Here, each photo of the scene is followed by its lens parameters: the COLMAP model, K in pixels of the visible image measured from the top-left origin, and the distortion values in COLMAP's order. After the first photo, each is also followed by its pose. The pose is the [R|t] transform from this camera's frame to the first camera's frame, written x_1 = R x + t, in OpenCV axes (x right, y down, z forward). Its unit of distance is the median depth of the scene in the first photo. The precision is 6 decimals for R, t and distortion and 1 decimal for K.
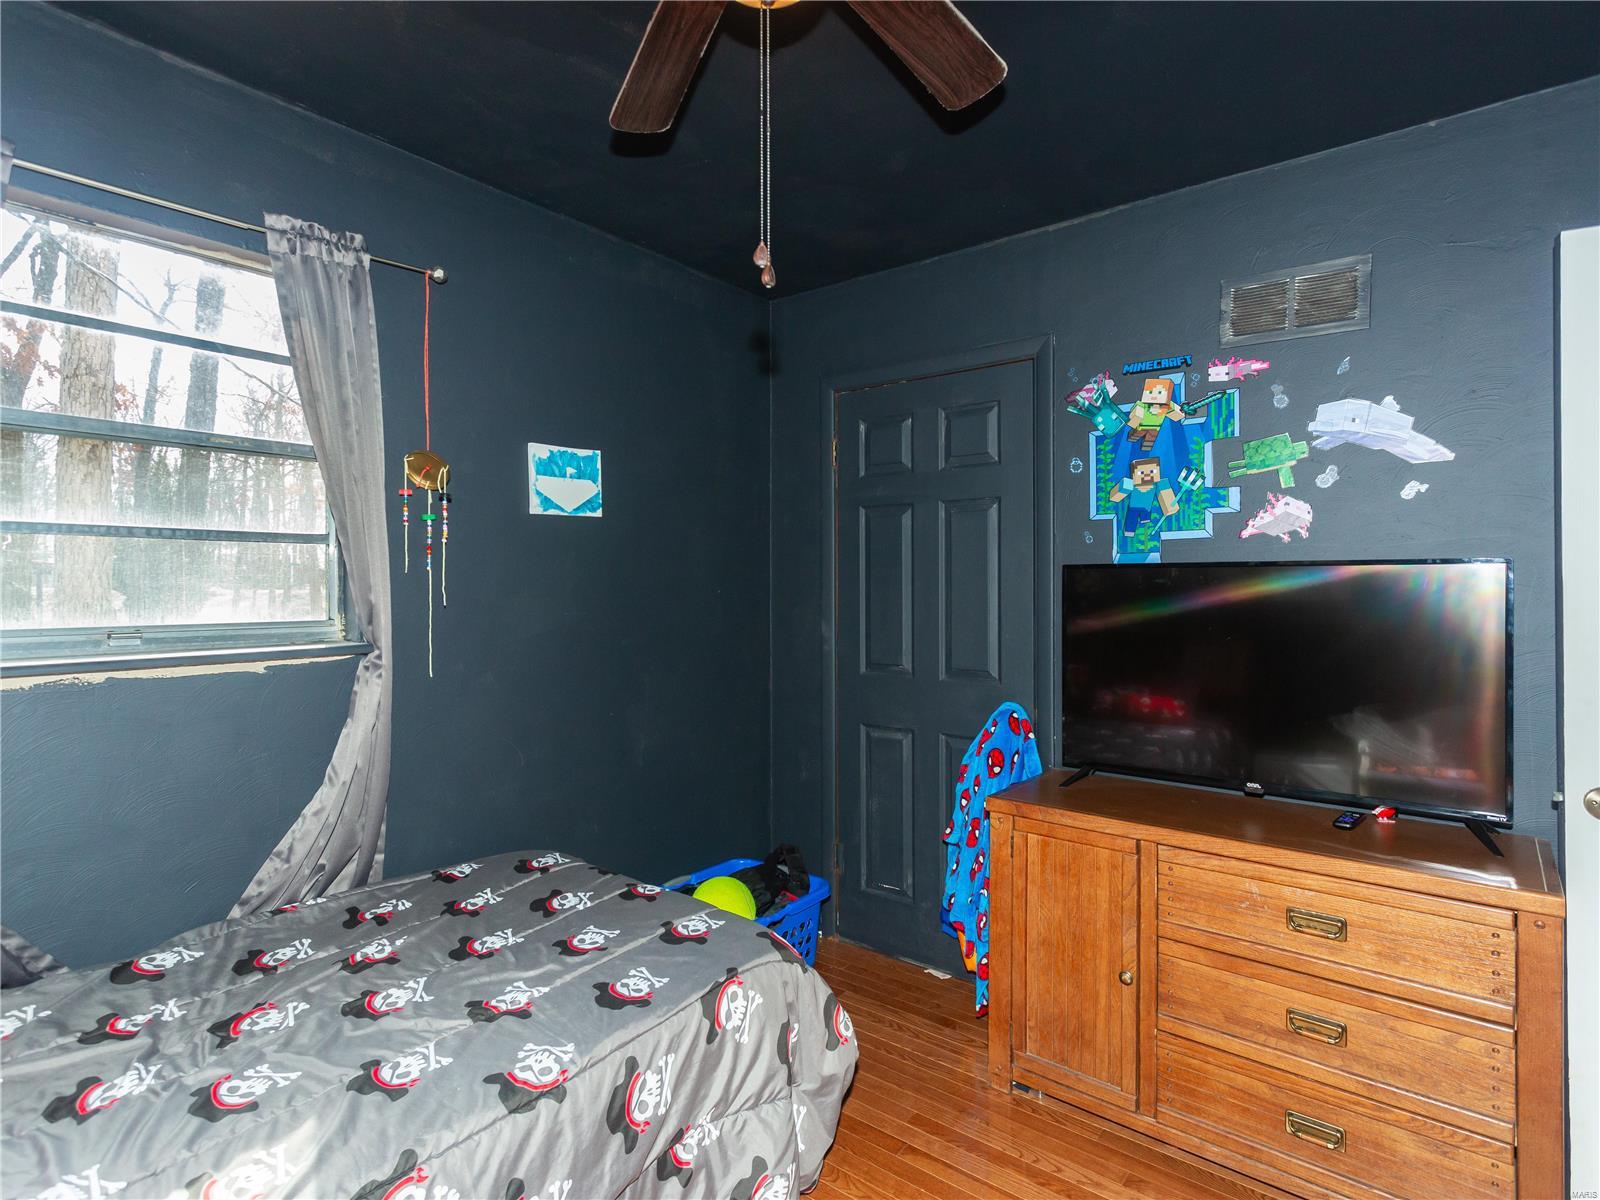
lens RADIAL K [[843.6, 0, 791.4], [0, 843.6, 585.0], [0, 0, 1]] dist [-0.001265, 0.006366]
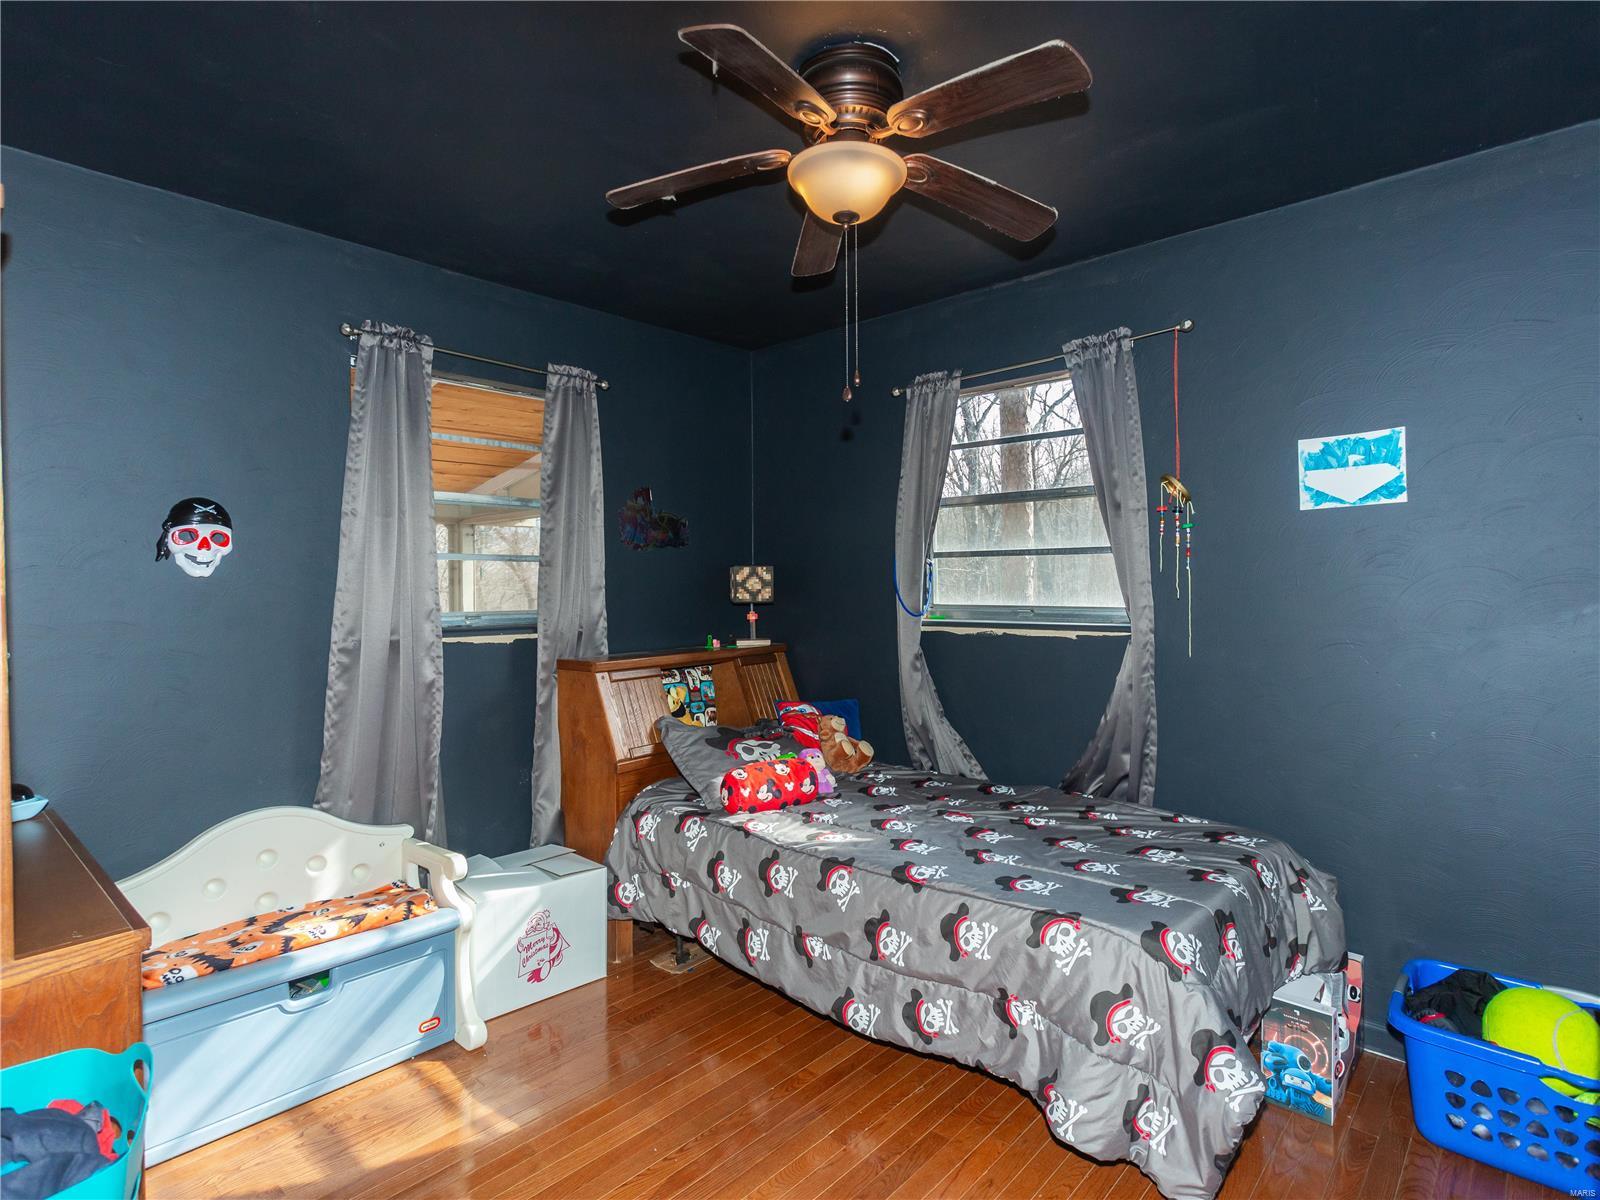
lens RADIAL K [[843.6, 0, 791.4], [0, 843.6, 585.0], [0, 0, 1]] dist [-0.001265, 0.006366]
pose [[-0.068434, 0.003270, -0.997650, 0.902173], [0.004218, 0.999987, 0.002989, -0.000771], [0.997647, -0.004003, -0.068447, 0.559843]]
